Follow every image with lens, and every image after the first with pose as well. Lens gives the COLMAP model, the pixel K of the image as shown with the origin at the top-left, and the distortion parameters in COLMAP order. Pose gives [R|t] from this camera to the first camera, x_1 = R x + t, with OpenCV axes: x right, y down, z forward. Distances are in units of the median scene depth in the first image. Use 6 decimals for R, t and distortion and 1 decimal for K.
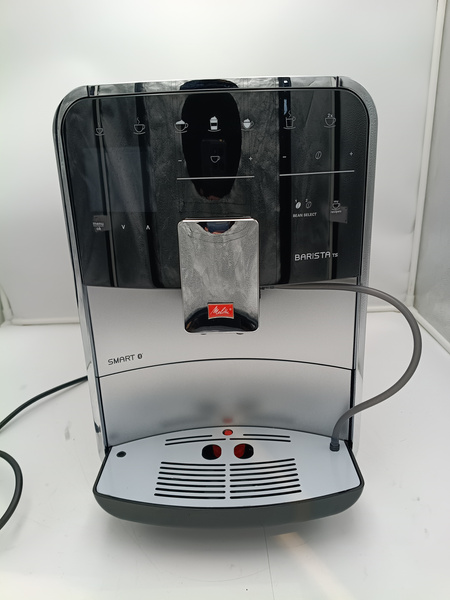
lens RADIAL K [[462.6, 0, 225.0], [0, 462.6, 300.0], [0, 0, 1]] dist [0.001473, -0.003421]
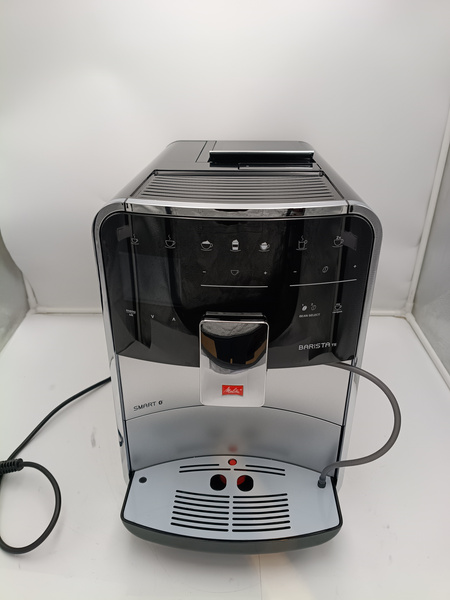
lens RADIAL K [[462.8, 0, 225.0], [0, 462.8, 300.0], [0, 0, 1]] dist [-0.004578, -0.002073]
pose [[0.998632, 0.051143, -0.010894, -0.023026], [-0.049045, 0.988355, 0.144048, -0.314764], [0.018134, -0.143317, 0.989511, -0.114369]]
